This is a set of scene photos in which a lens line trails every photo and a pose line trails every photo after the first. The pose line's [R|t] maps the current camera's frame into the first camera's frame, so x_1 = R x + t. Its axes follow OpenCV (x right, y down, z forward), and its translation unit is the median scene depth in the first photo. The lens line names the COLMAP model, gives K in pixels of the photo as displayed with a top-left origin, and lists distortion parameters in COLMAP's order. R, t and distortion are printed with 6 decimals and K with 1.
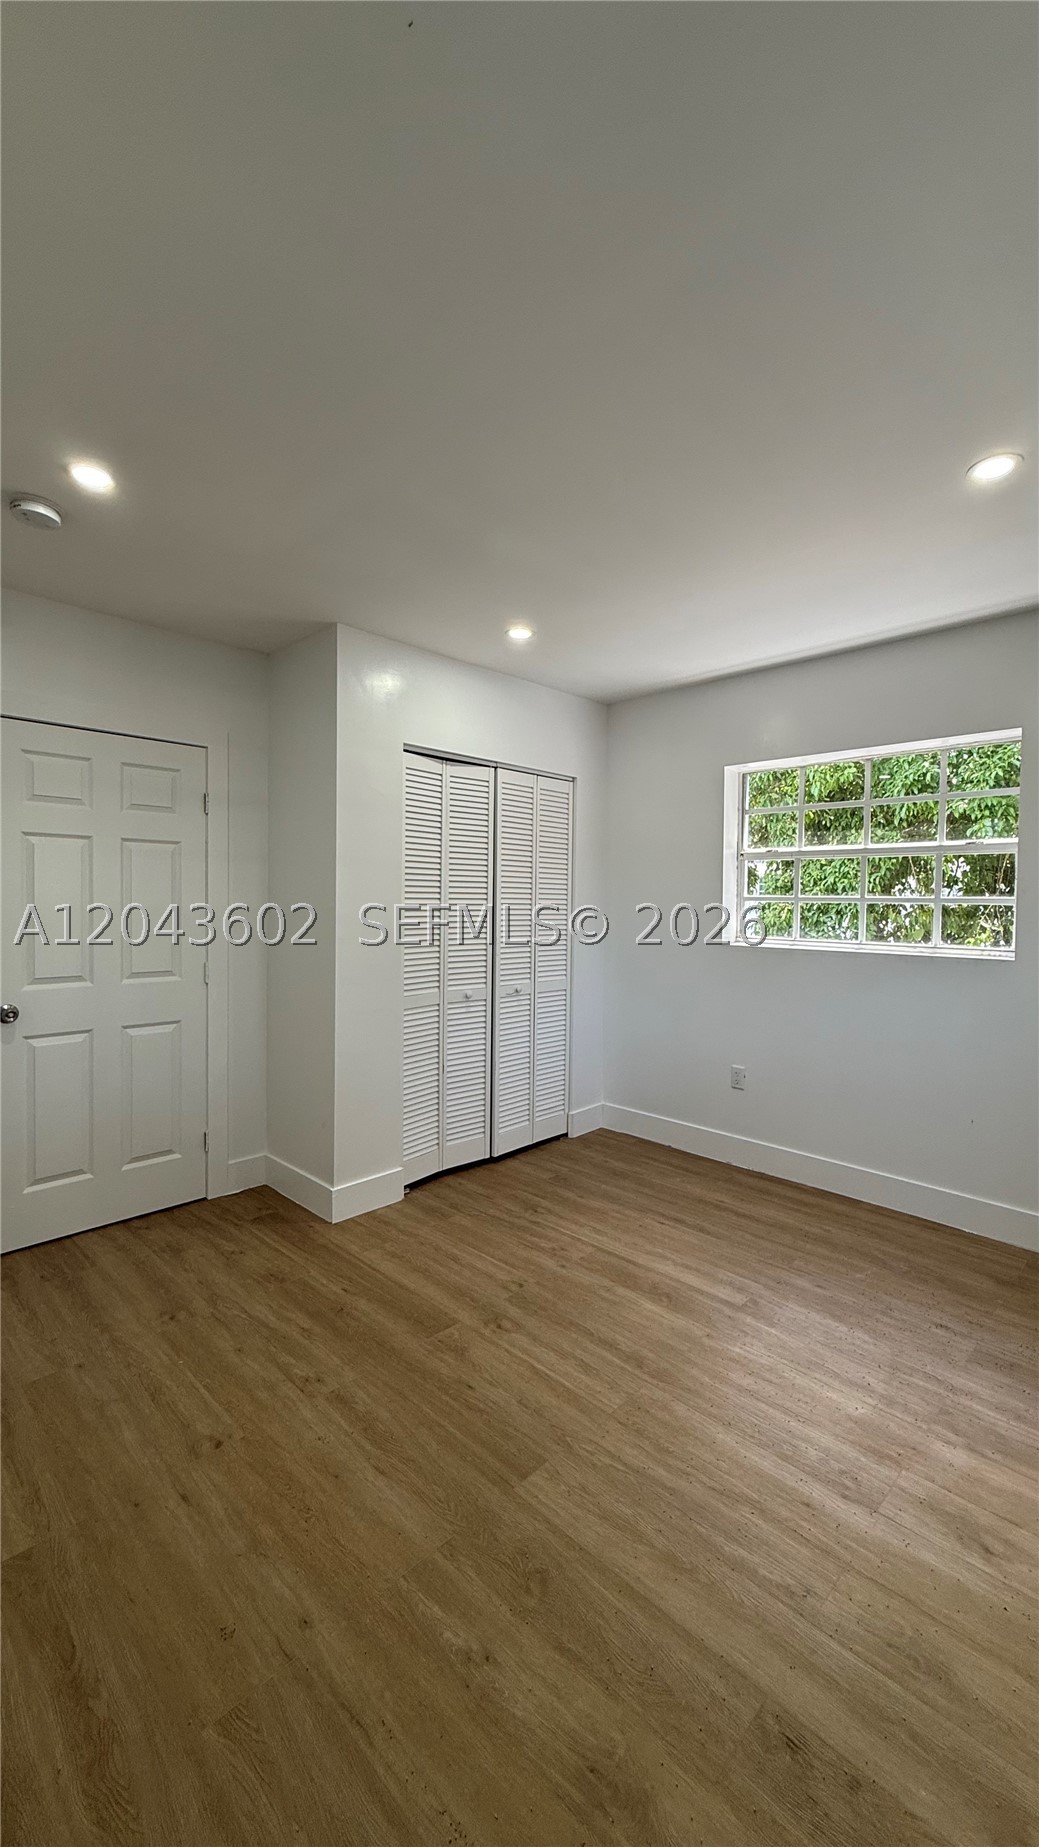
lens RADIAL K [[735.8, 0, 519.6], [0, 735.8, 919.1], [0, 0, 1]] dist [-0.002325, -0.000167]
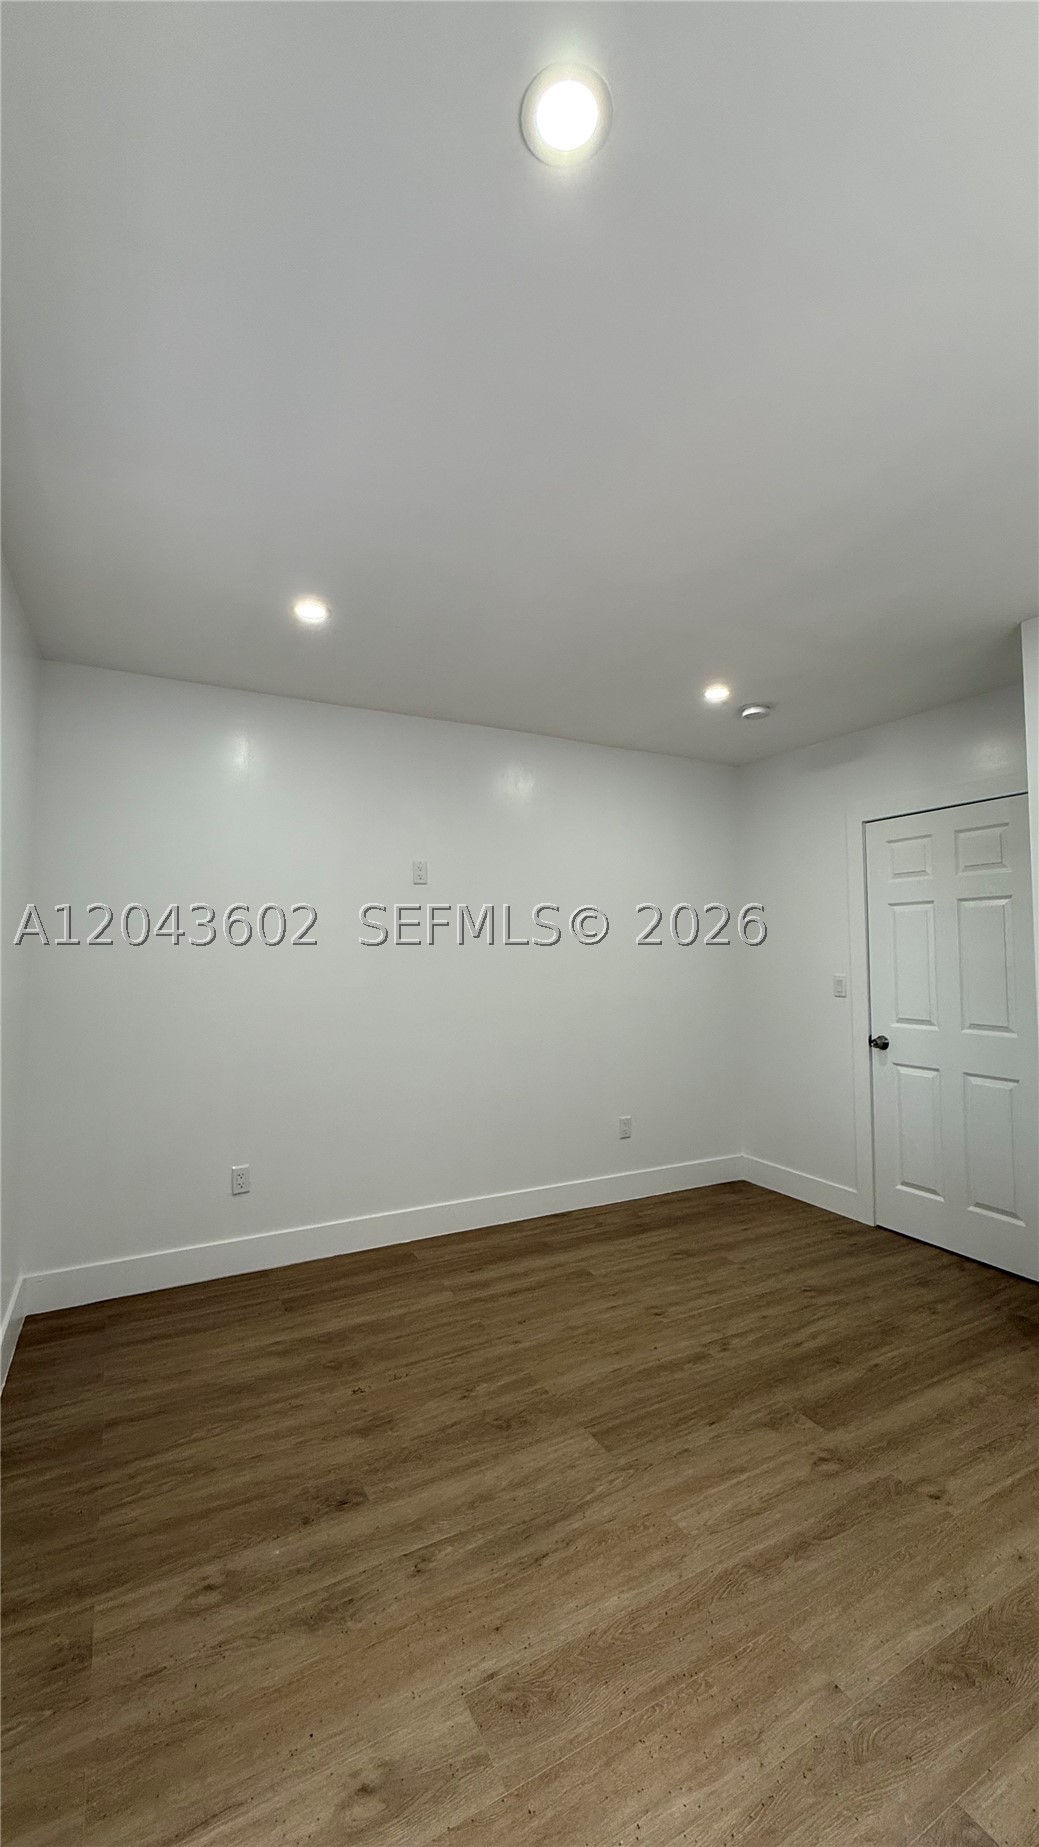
lens RADIAL K [[735.8, 0, 519.6], [0, 735.8, 919.1], [0, 0, 1]] dist [-0.002325, -0.000167]
pose [[-0.292731, -0.054591, -0.954635, 0.864770], [-0.020710, 0.998497, -0.050749, -0.013555], [0.955971, 0.004915, -0.293421, 0.864977]]
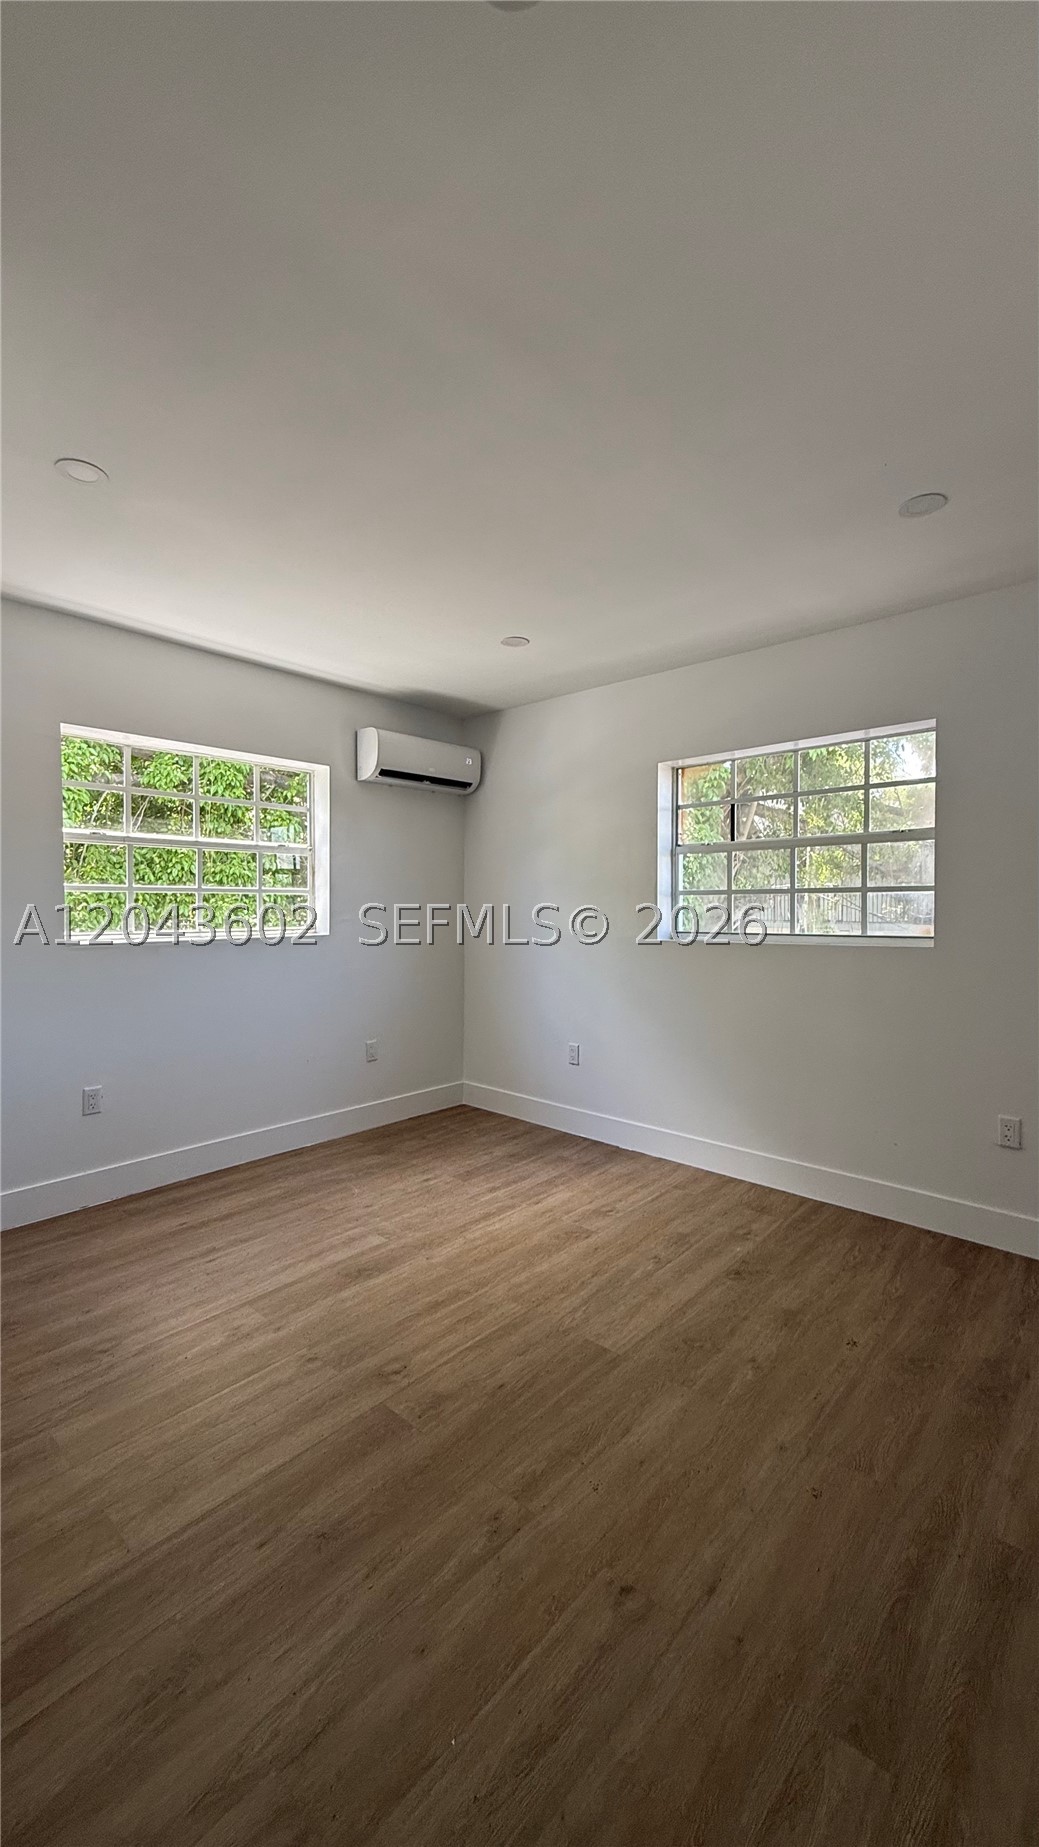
lens RADIAL K [[735.8, 0, 519.6], [0, 735.8, 919.1], [0, 0, 1]] dist [-0.002325, -0.000167]
pose [[-0.051388, -0.036830, 0.997999, -0.854098], [0.020822, 0.999063, 0.037941, -0.021337], [-0.998462, 0.022730, -0.050573, 0.839391]]
